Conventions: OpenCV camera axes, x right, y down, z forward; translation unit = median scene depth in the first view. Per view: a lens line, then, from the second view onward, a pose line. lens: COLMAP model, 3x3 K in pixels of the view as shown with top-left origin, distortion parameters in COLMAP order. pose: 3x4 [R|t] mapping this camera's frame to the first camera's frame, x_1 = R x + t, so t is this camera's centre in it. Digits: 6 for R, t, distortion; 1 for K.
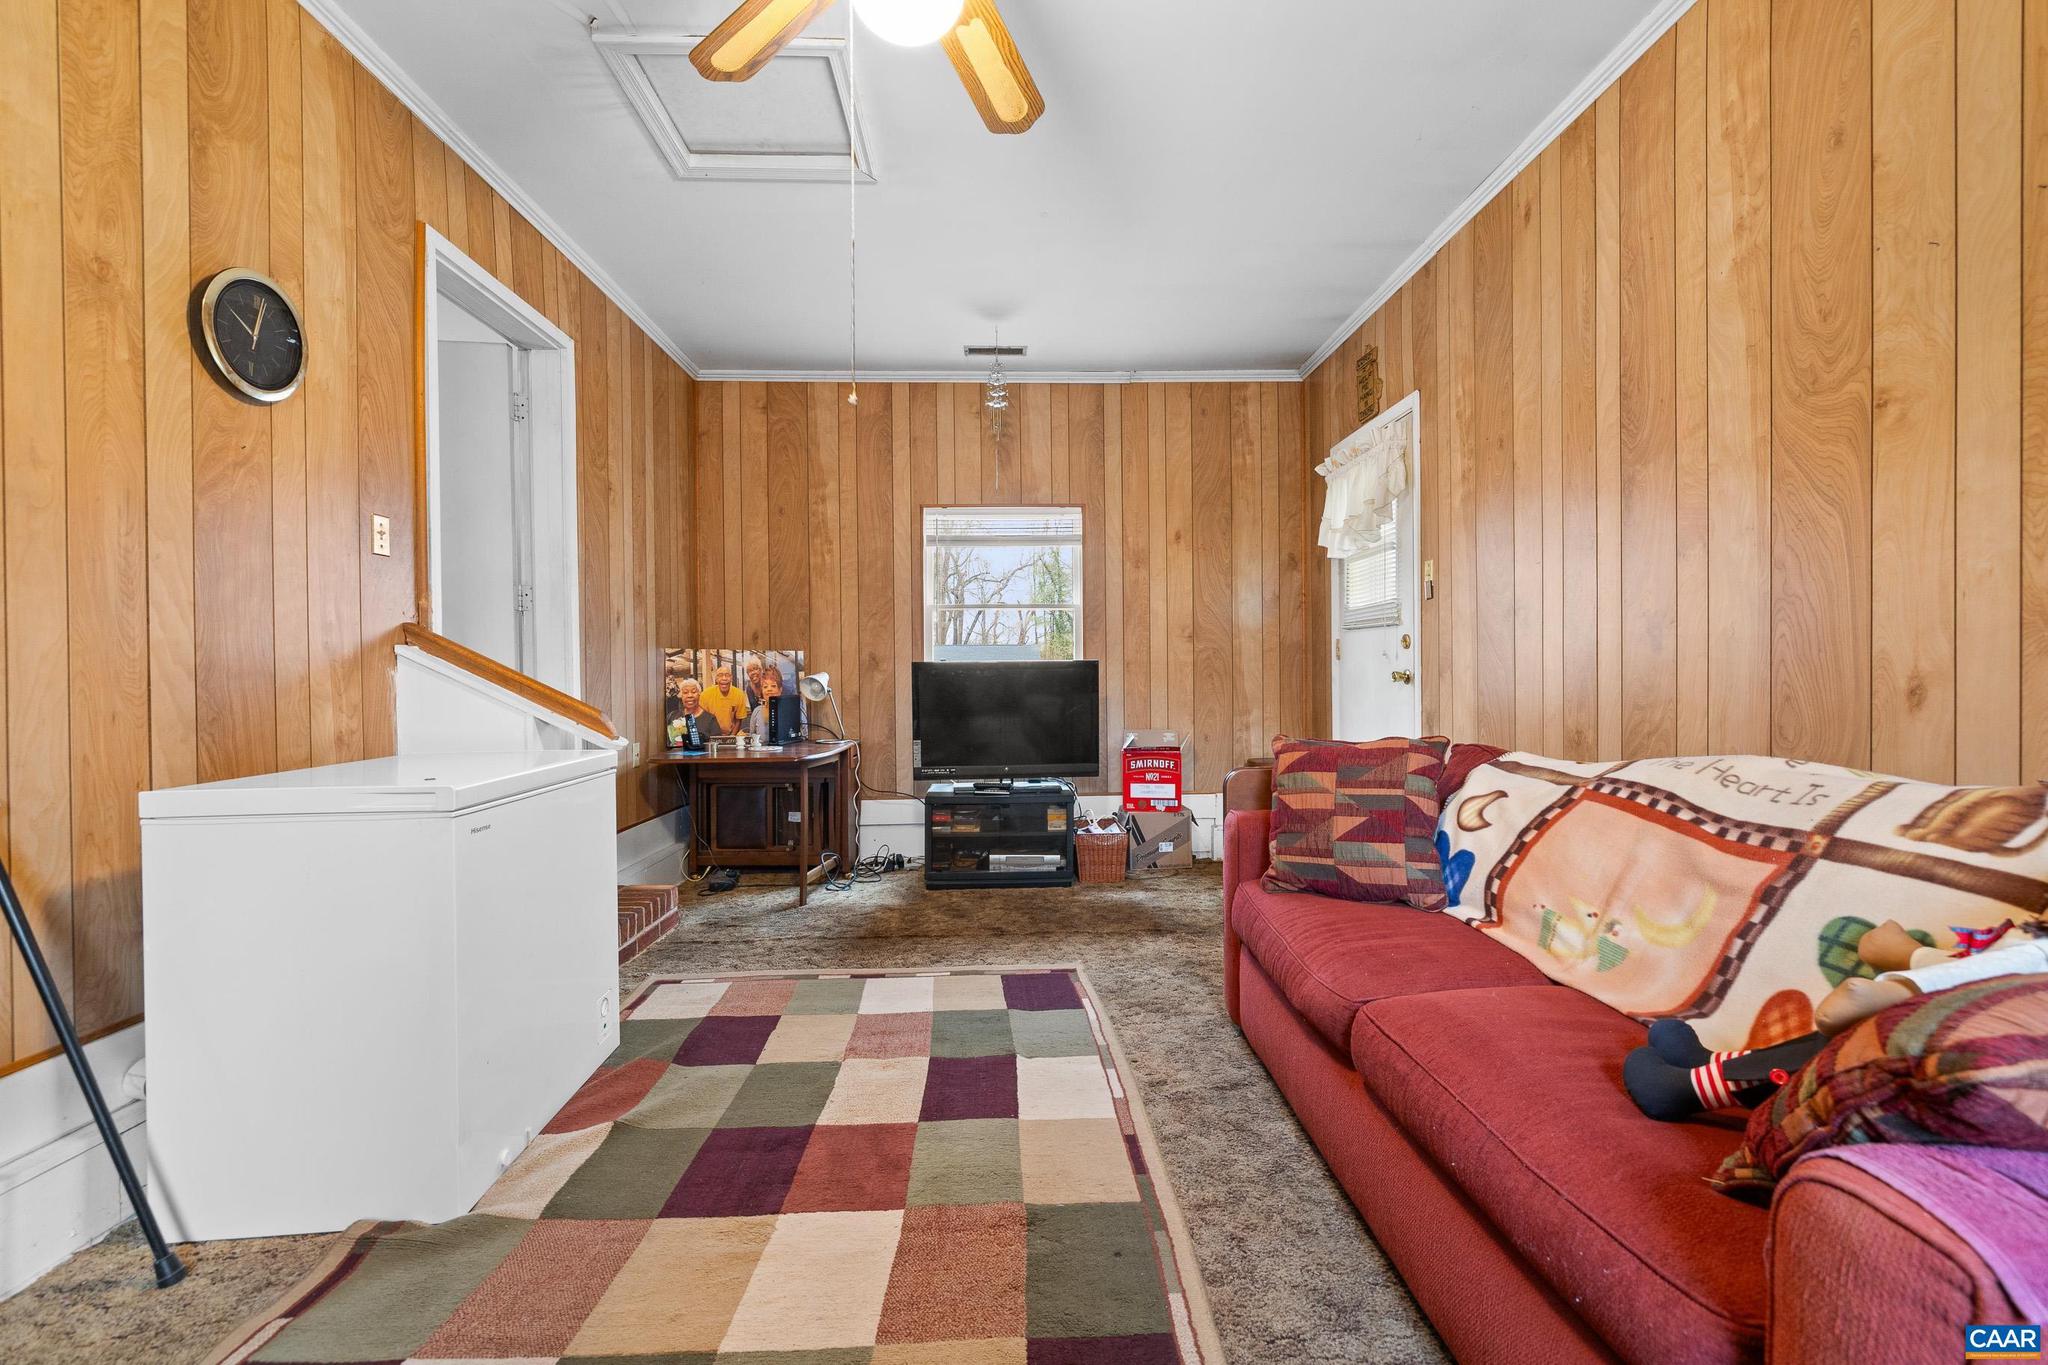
lens RADIAL K [[860.9, 0, 1027.6], [0, 860.9, 680.4], [0, 0, 1]] dist [0.001247, -0.000174]
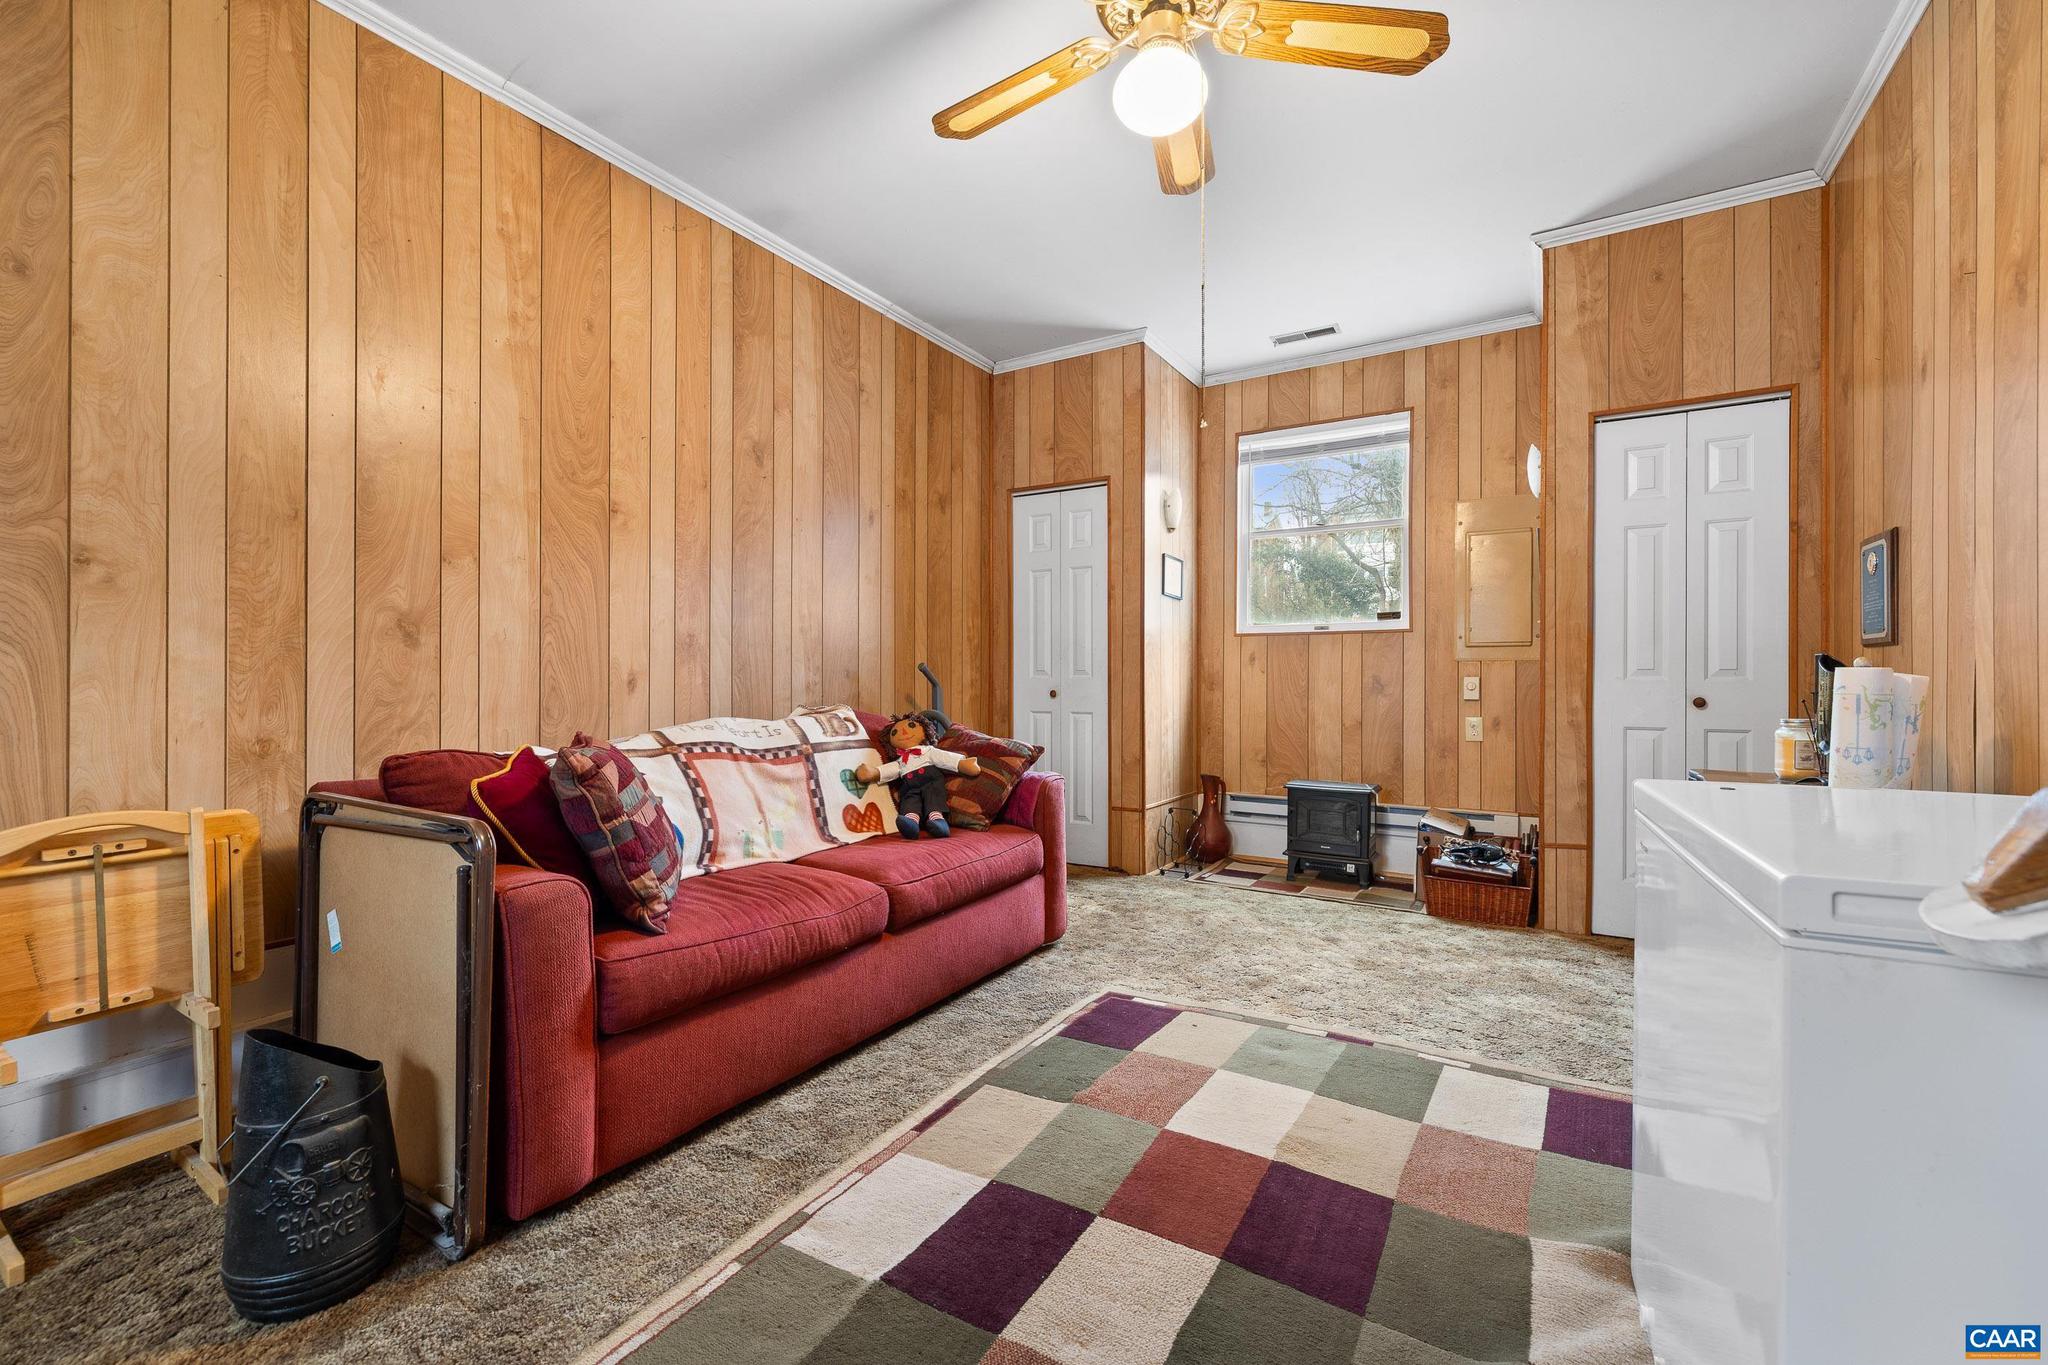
lens RADIAL K [[860.9, 0, 1027.6], [0, 860.9, 680.4], [0, 0, 1]] dist [0.001247, -0.000174]
pose [[-0.838908, 0.005255, 0.544249, -0.342297], [0.007236, 0.999973, 0.001499, 0.007267], [-0.544226, 0.005196, -0.838923, 1.139746]]
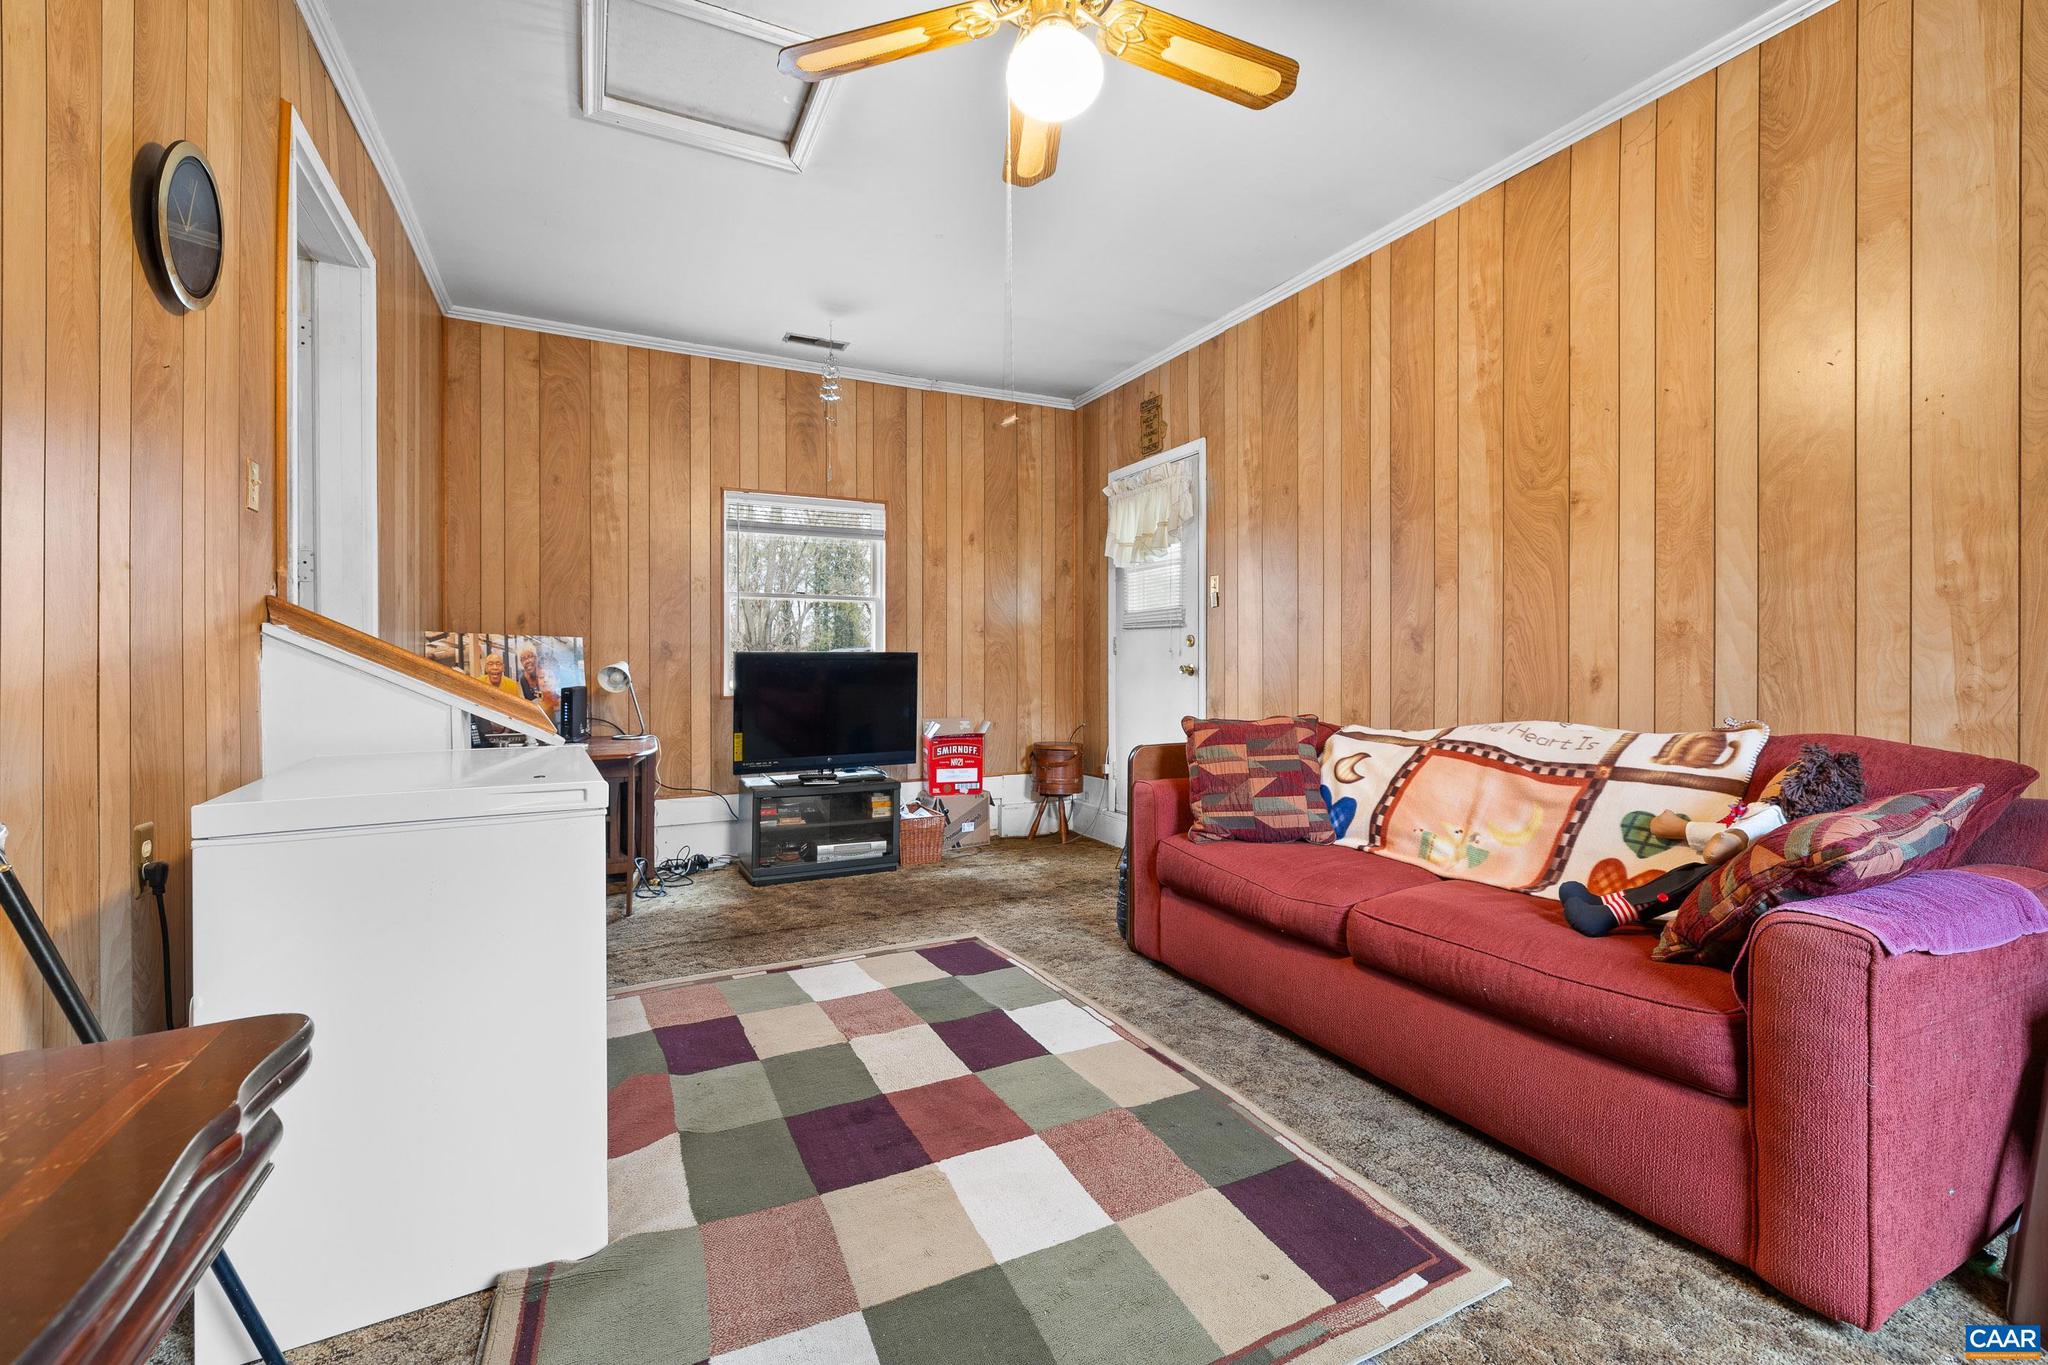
lens RADIAL K [[864.2, 0, 1031.4], [0, 864.2, 665.0], [0, 0, 1]] dist [-0.000935, 0.000110]
pose [[0.908680, 0.007598, 0.417425, -0.348662], [-0.003963, 0.999946, -0.009573, 0.002315], [-0.417475, 0.007045, 0.908661, -0.022700]]
